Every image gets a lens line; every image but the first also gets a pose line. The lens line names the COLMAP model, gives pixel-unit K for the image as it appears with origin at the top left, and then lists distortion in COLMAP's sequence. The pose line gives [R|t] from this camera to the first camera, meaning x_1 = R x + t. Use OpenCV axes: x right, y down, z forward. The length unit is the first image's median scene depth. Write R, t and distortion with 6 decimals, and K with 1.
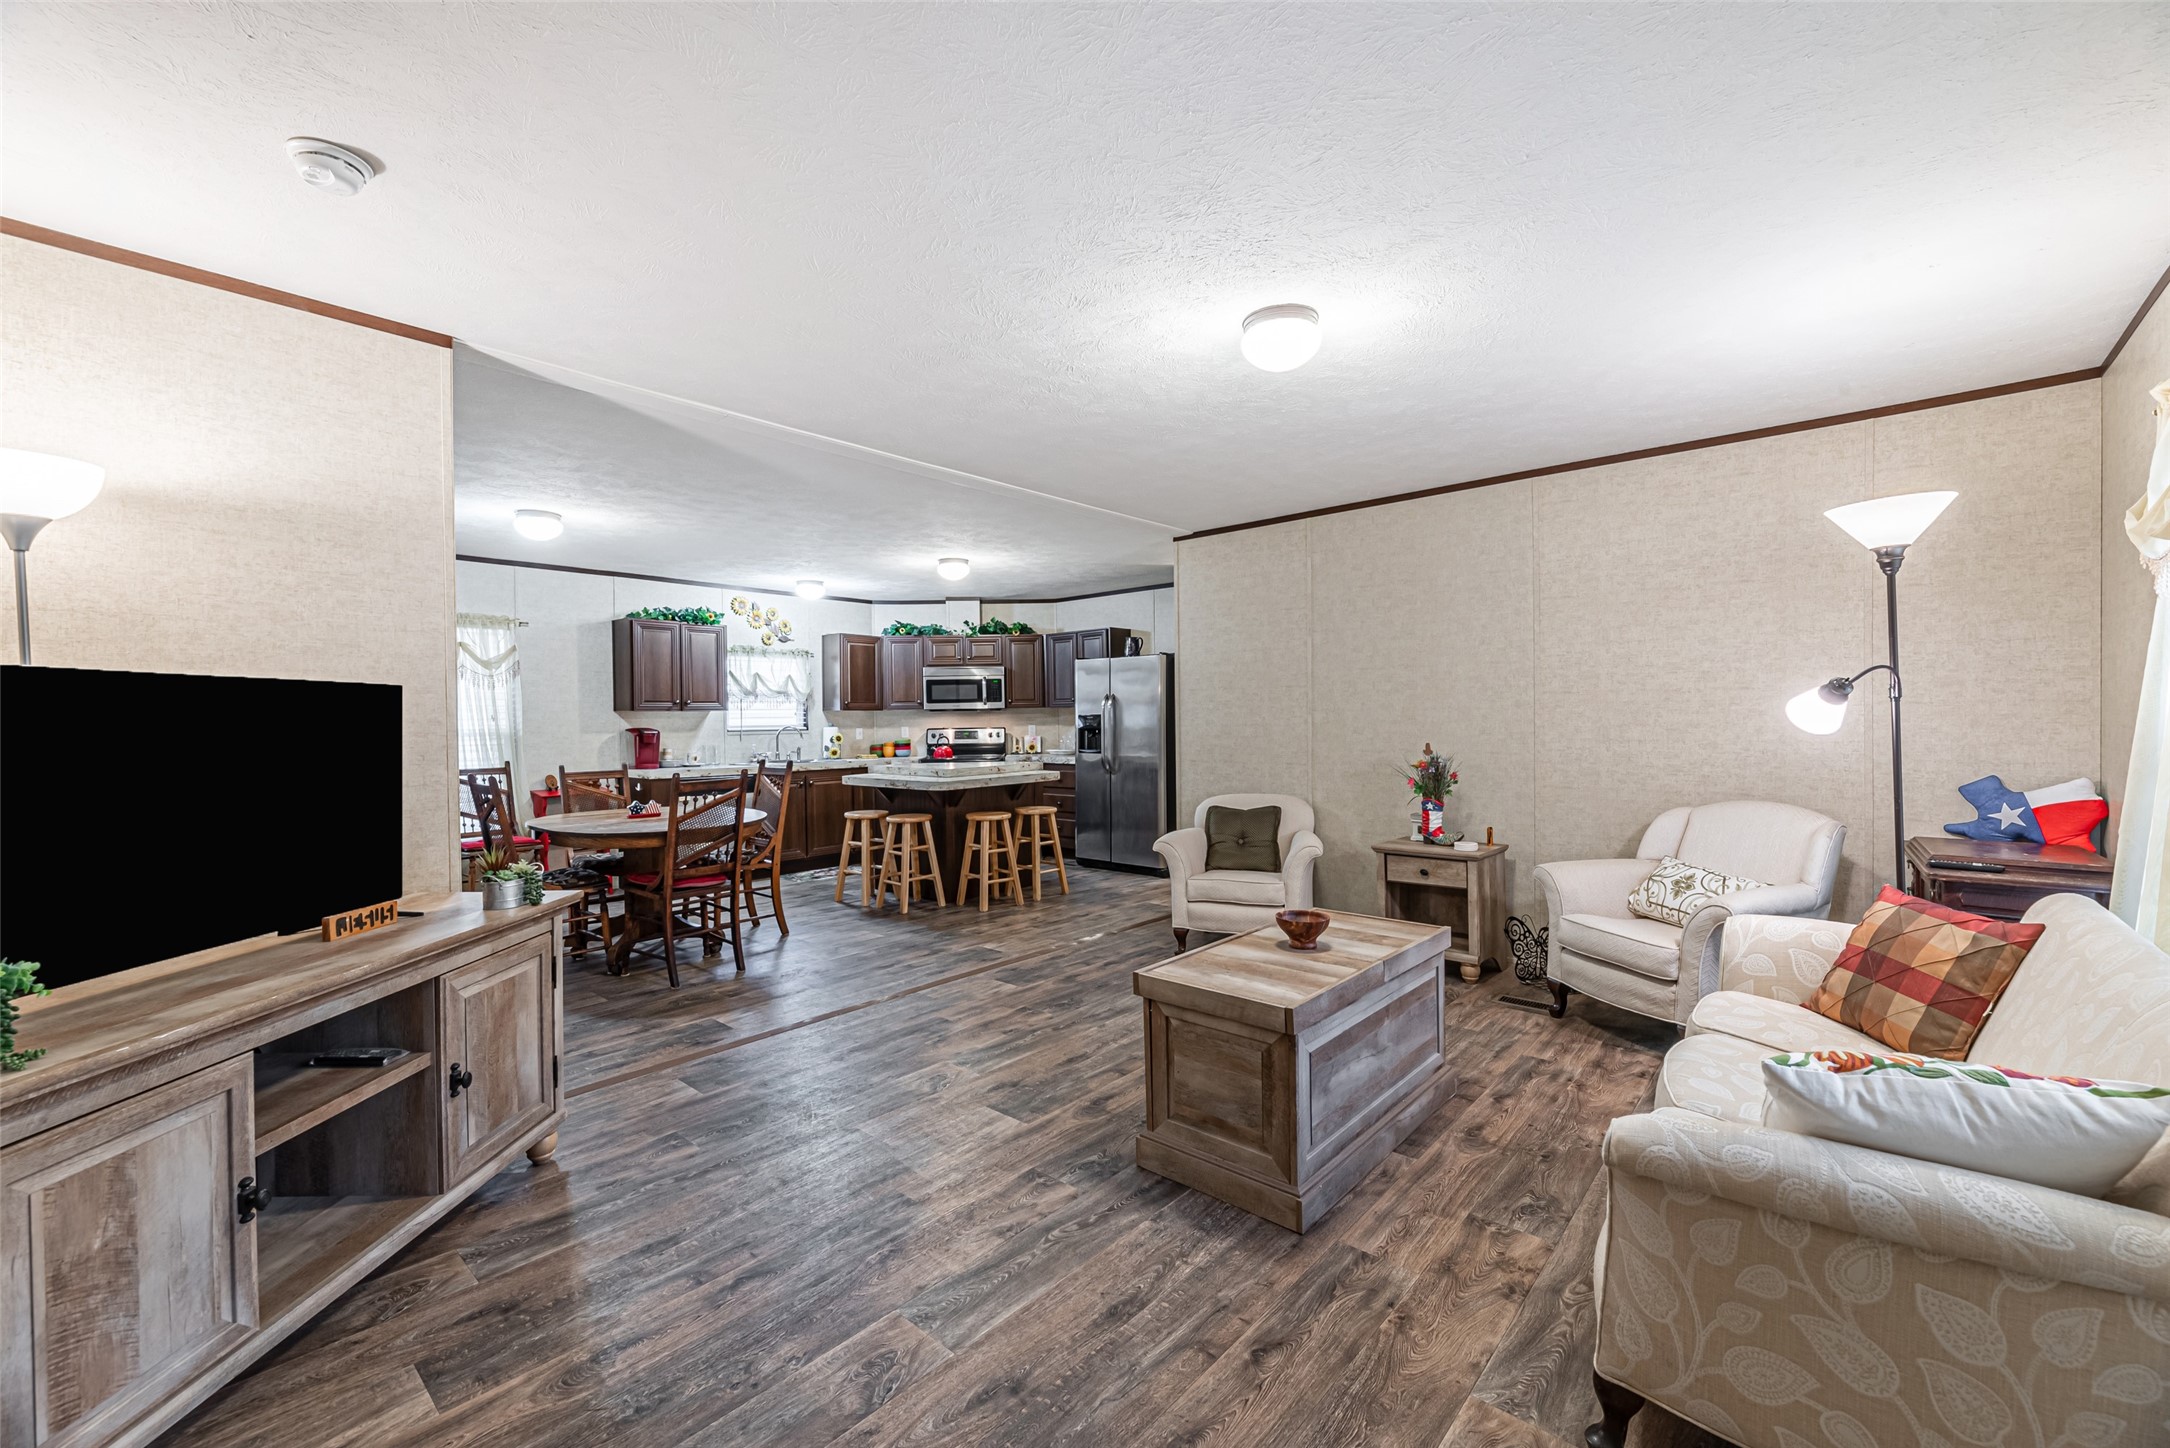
lens RADIAL K [[891.9, 0, 1082.8], [0, 891.9, 724.2], [0, 0, 1]] dist [-0.005371, -0.000753]
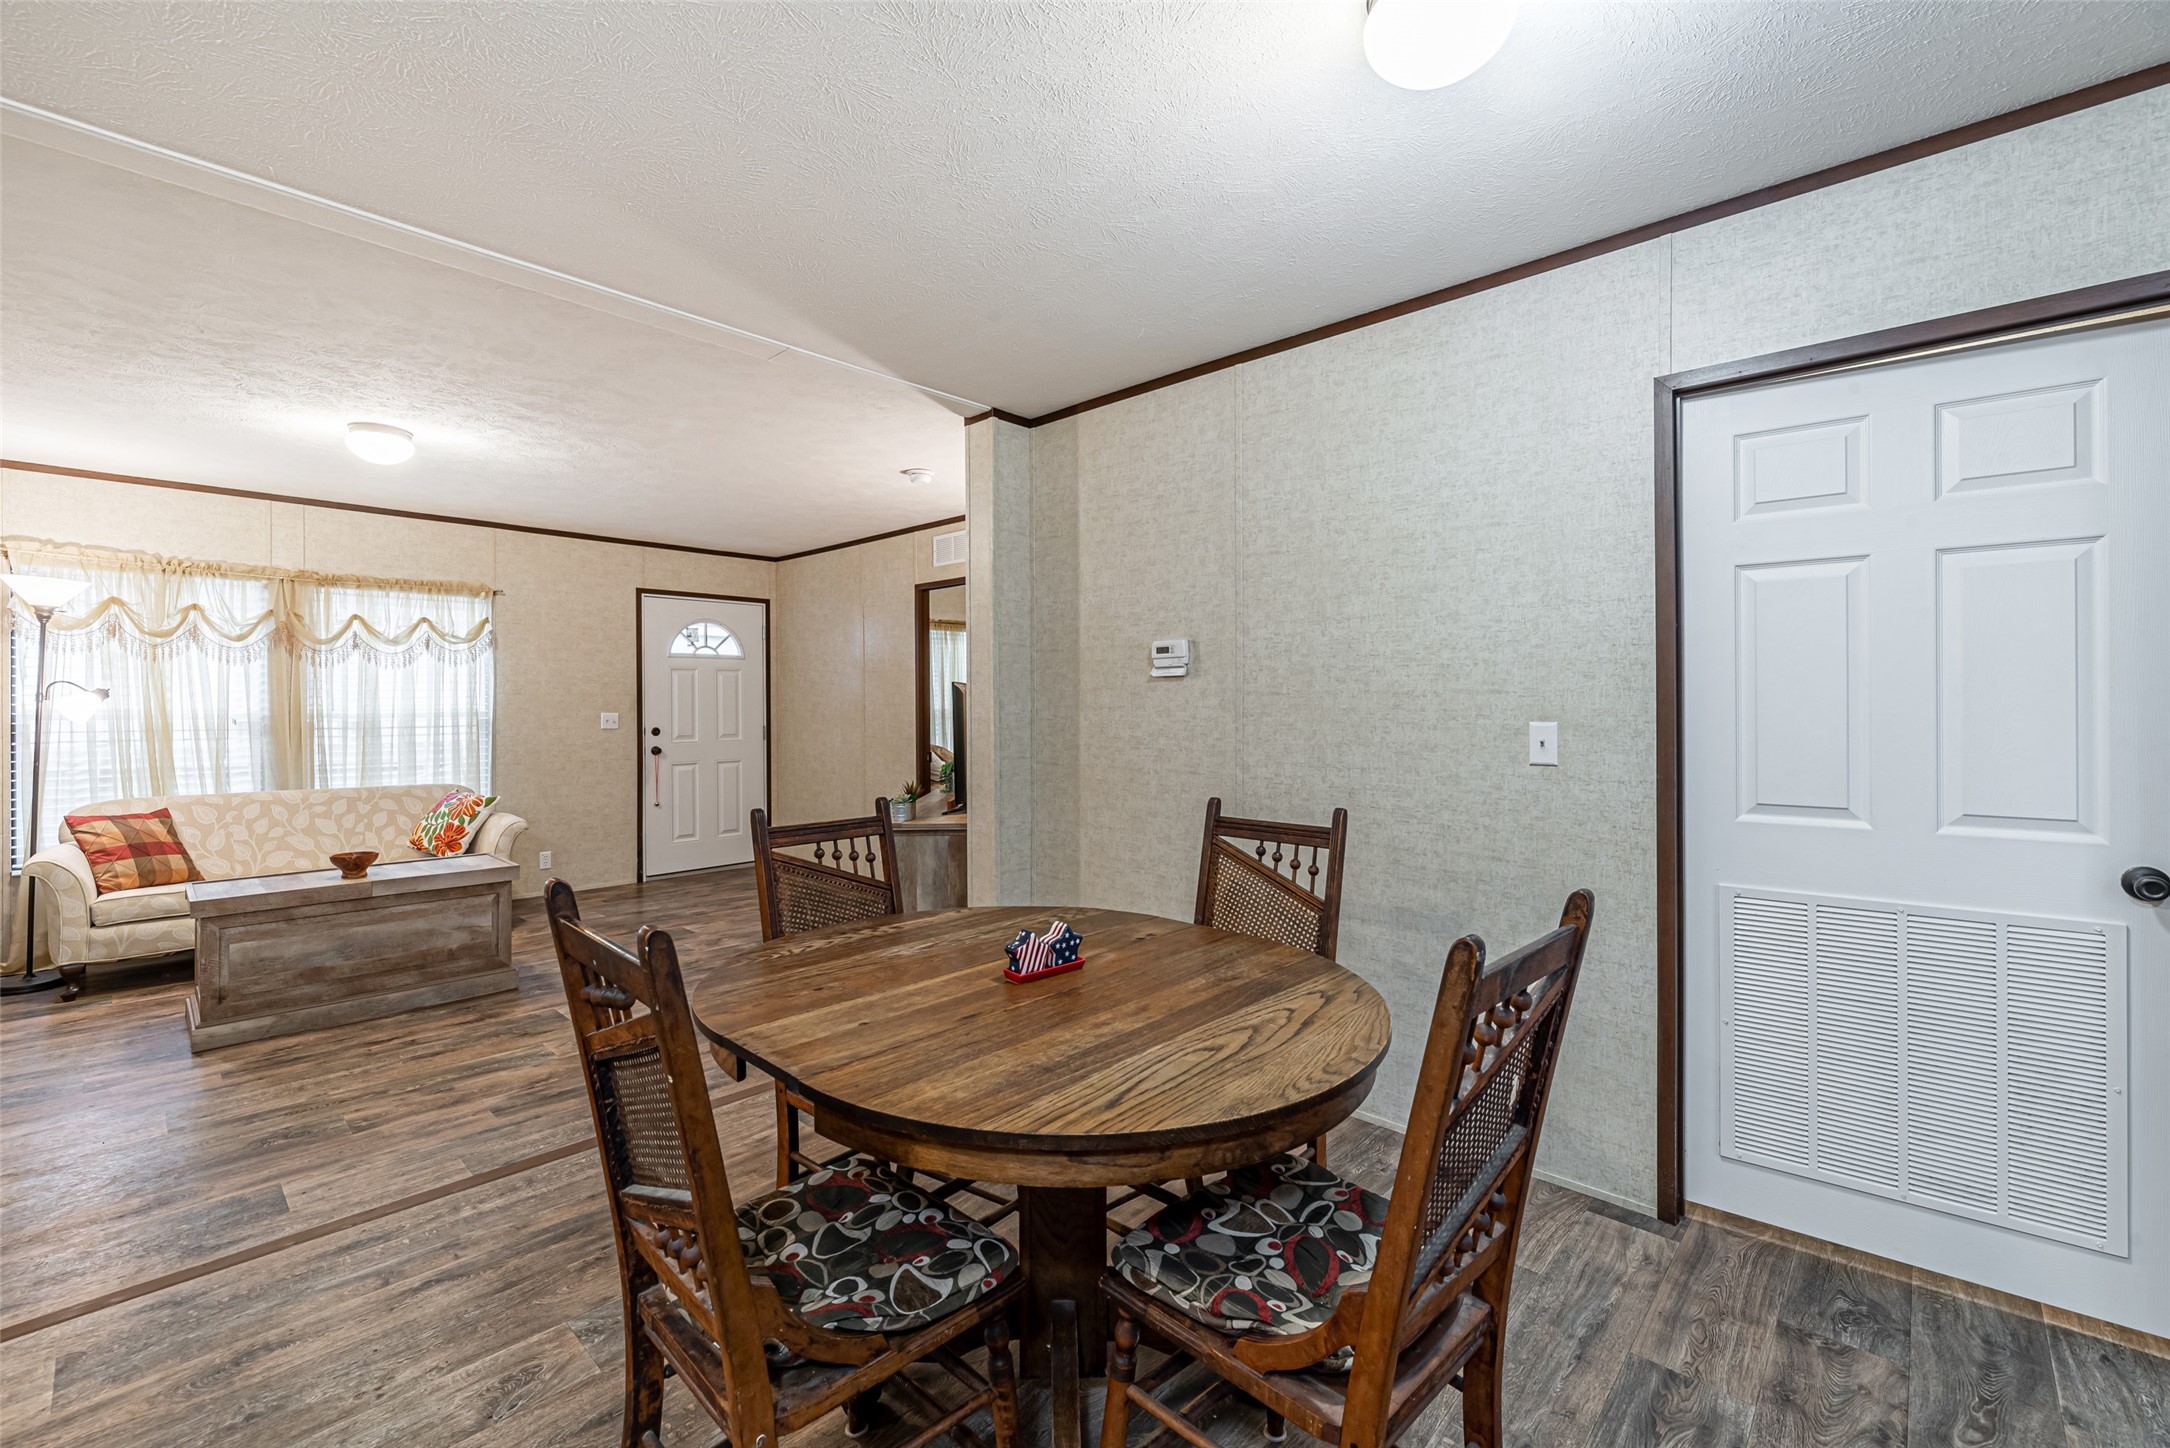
lens RADIAL K [[891.9, 0, 1087.8], [0, 891.9, 719.6], [0, 0, 1]] dist [-0.005371, -0.000753]
pose [[-0.999829, 0.014079, 0.011957, -0.317424], [0.014342, 0.999652, 0.022148, -0.001648], [-0.011641, 0.022316, -0.999683, 0.829966]]
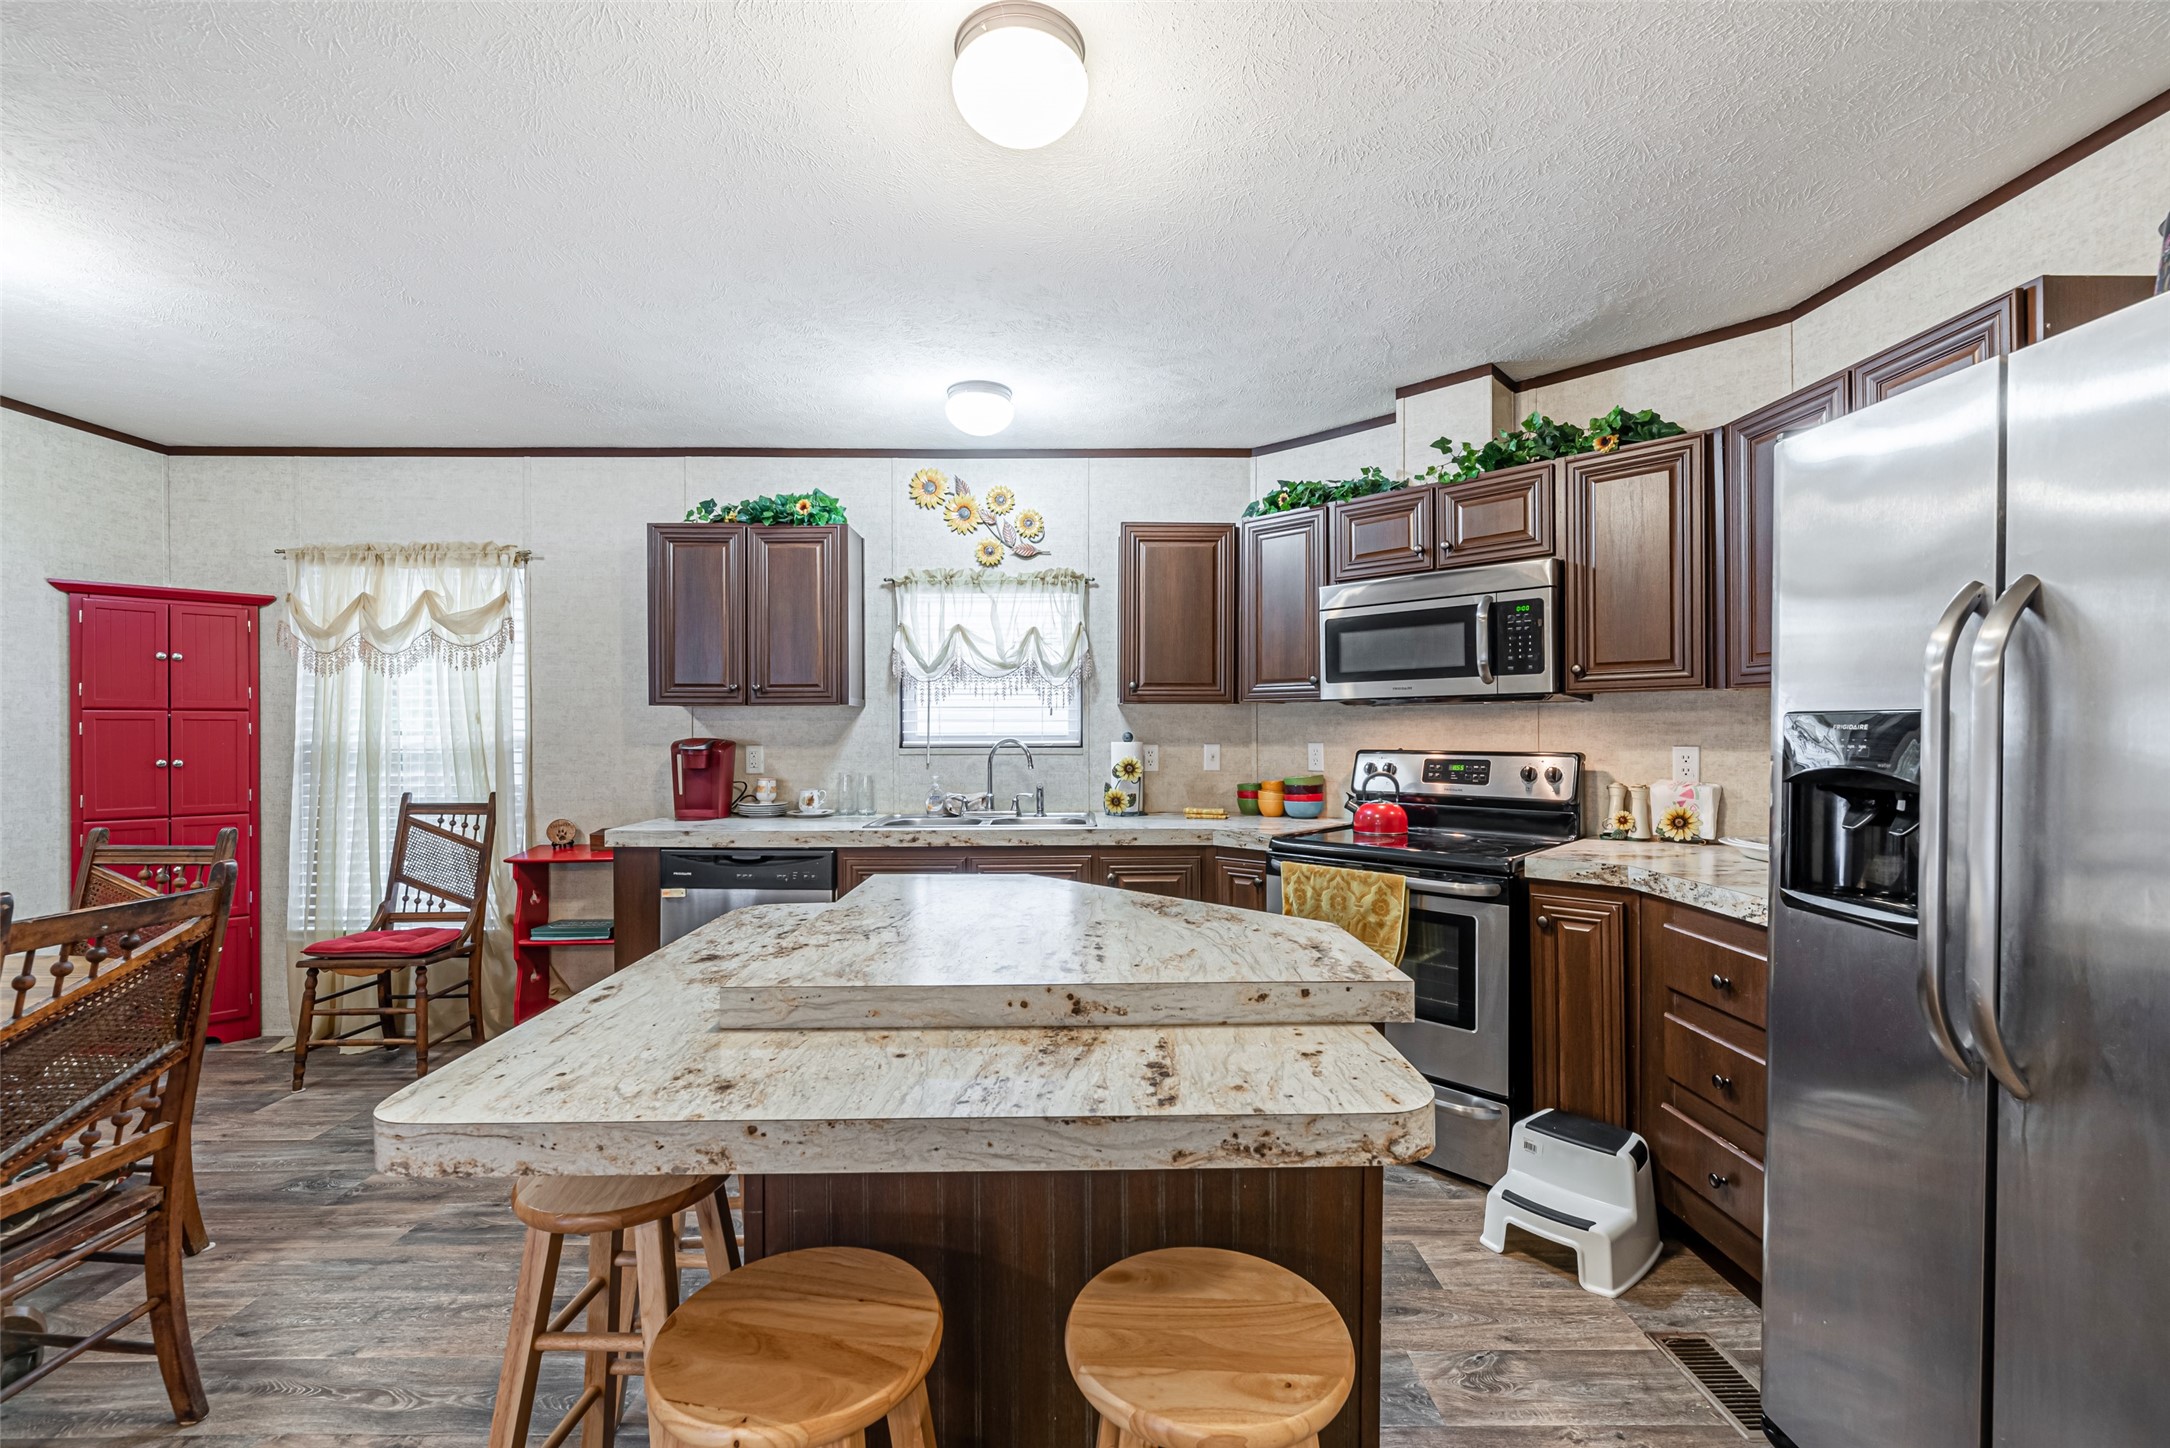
lens RADIAL K [[891.9, 0, 1079.8], [0, 891.9, 732.9], [0, 0, 1]] dist [-0.005371, -0.000753]
pose [[0.678576, 0.014570, -0.734386, 0.030847], [-0.010463, 0.999894, 0.010170, -0.005987], [0.734456, 0.000783, 0.678656, 0.720363]]
